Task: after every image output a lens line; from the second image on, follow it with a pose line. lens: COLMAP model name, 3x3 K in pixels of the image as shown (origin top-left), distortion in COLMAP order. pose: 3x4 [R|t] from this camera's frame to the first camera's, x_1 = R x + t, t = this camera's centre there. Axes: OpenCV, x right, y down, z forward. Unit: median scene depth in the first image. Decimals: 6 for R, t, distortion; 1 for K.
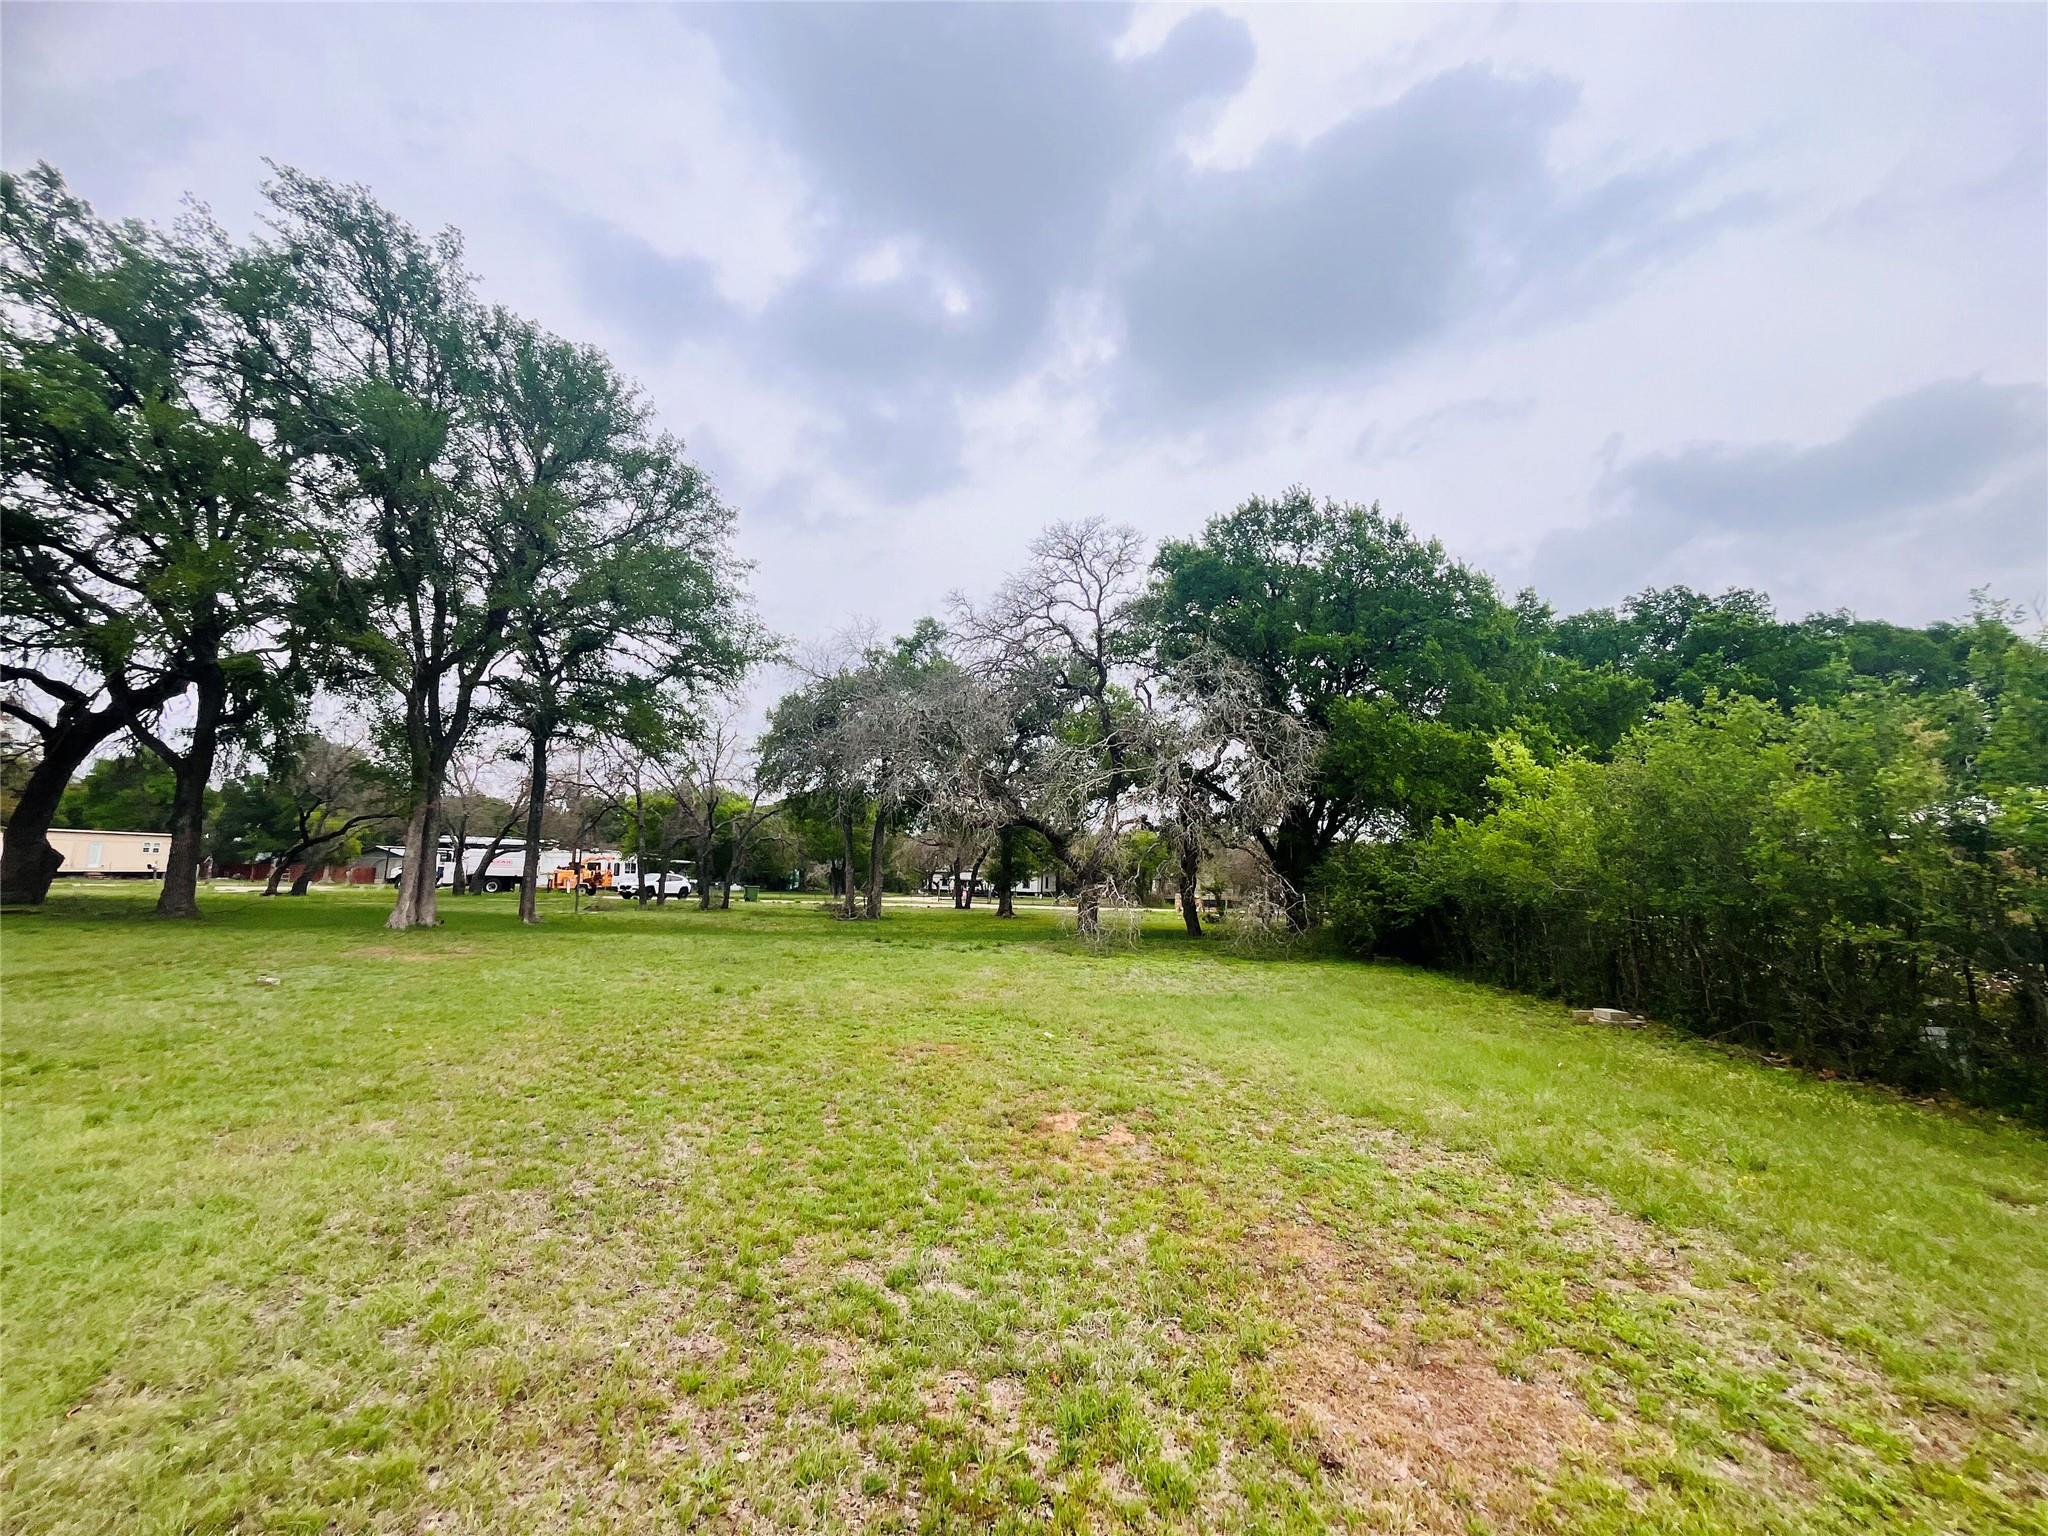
lens RADIAL K [[829.8, 0, 1020.0], [0, 829.8, 769.2], [0, 0, 1]] dist [-0.001866, -0.000464]
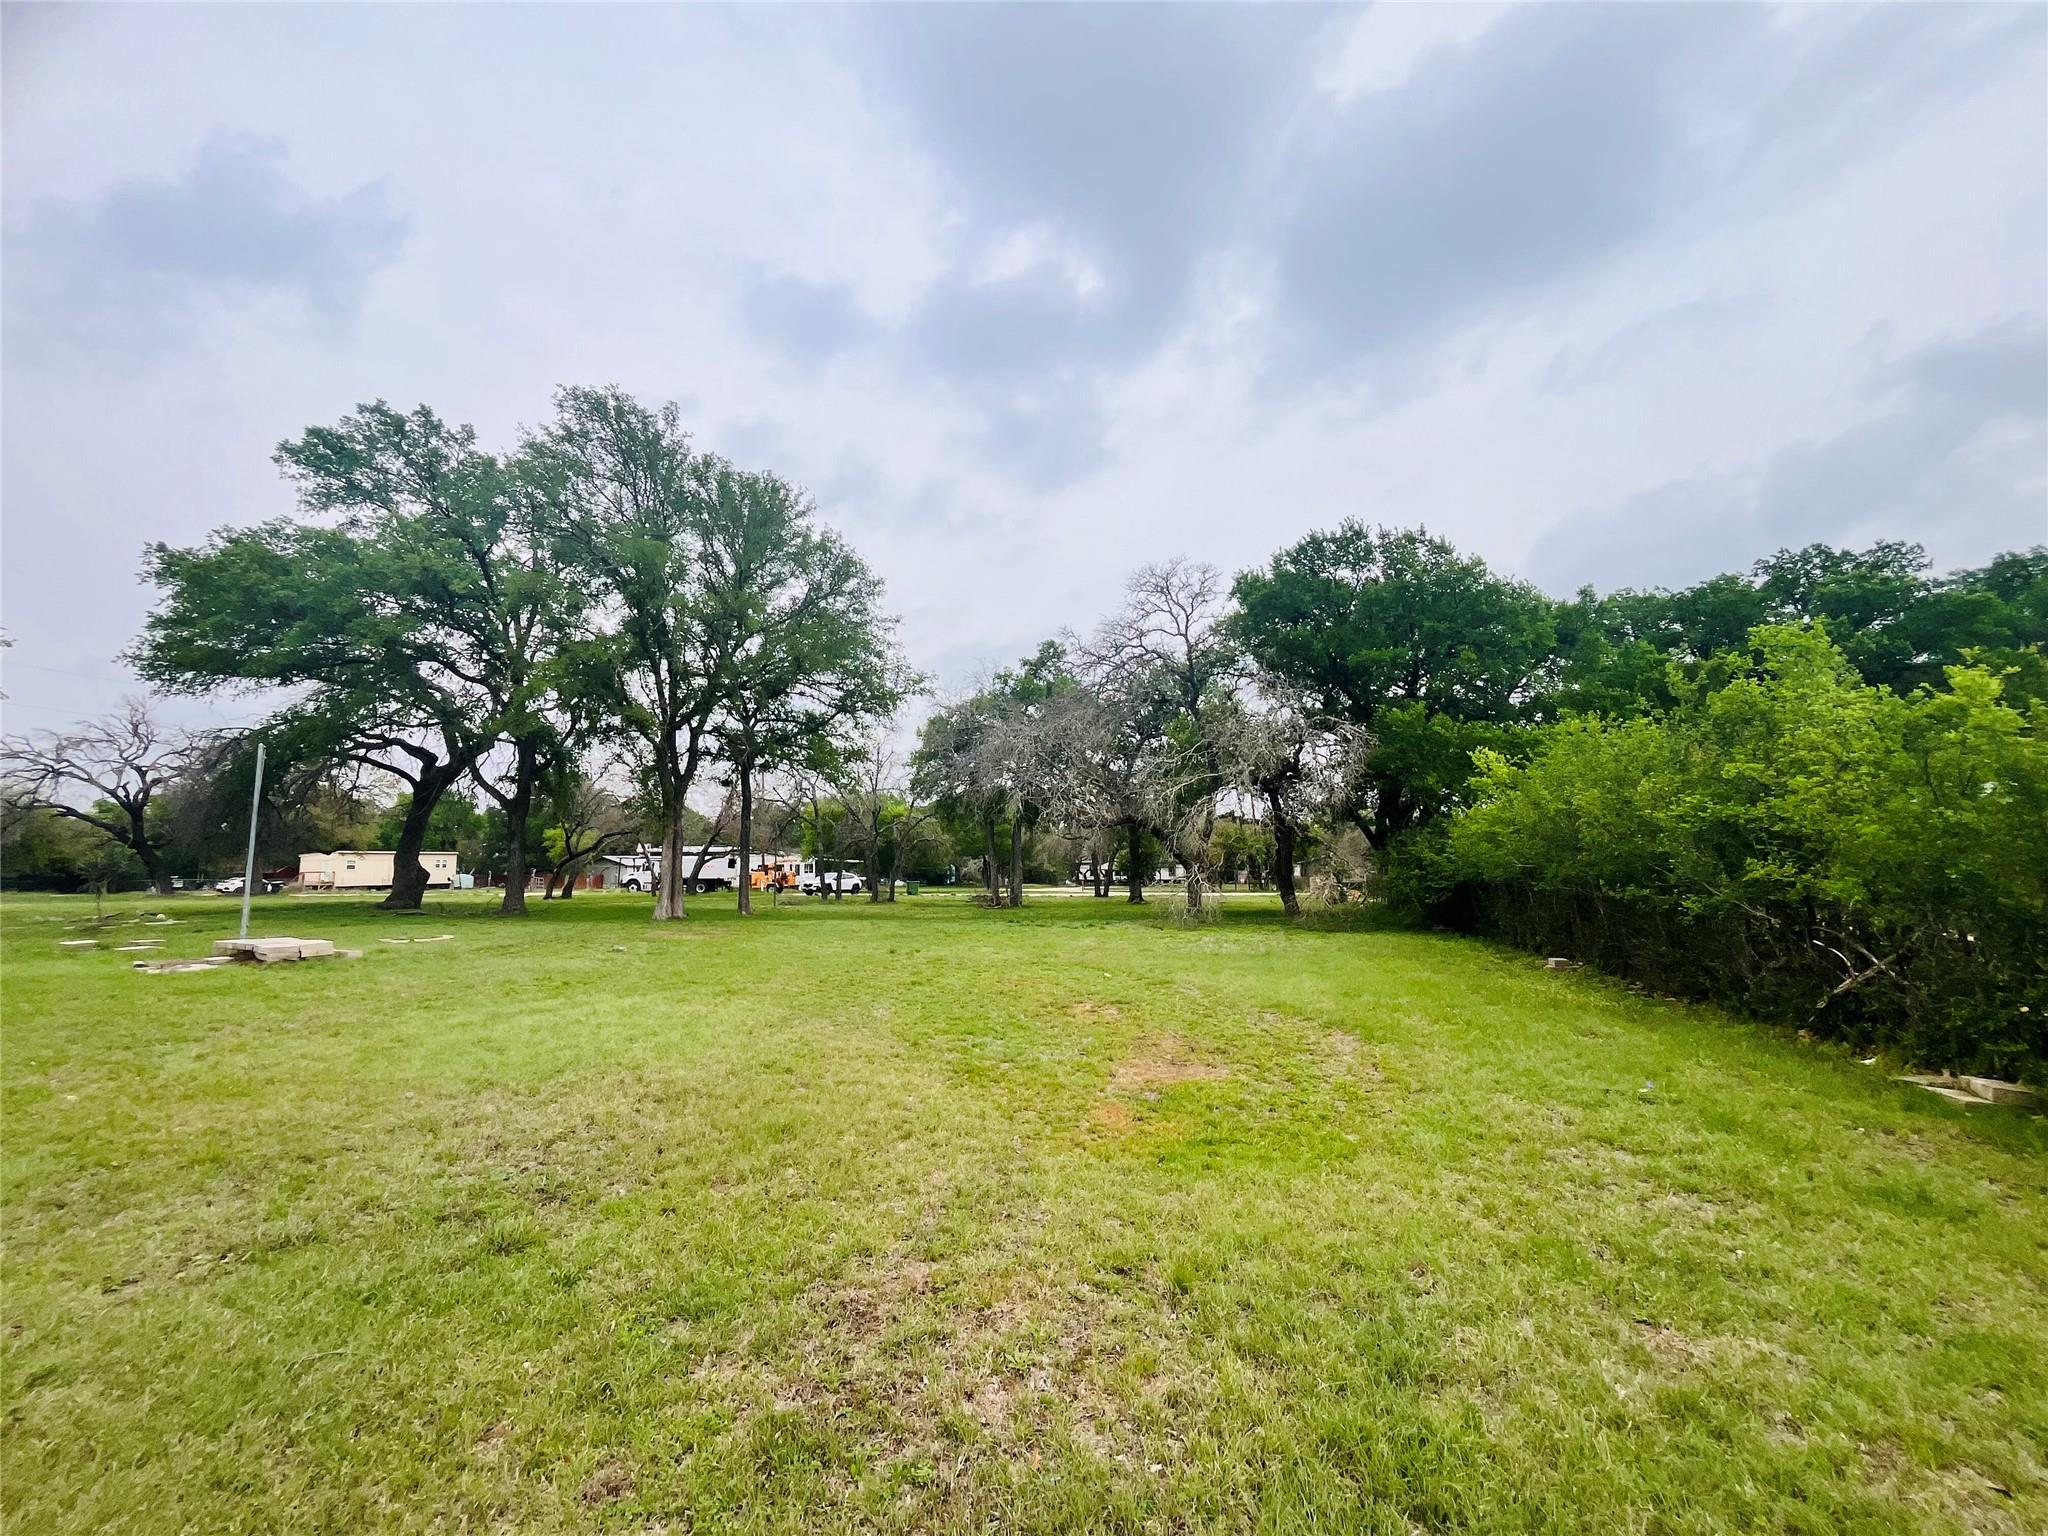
lens RADIAL K [[829.8, 0, 1020.0], [0, 829.8, 769.2], [0, 0, 1]] dist [-0.001866, -0.000464]
pose [[0.982799, -0.051659, -0.177308, 0.053449], [0.053726, 0.998532, 0.006872, -0.021855], [0.176692, -0.016280, 0.984131, -0.158299]]
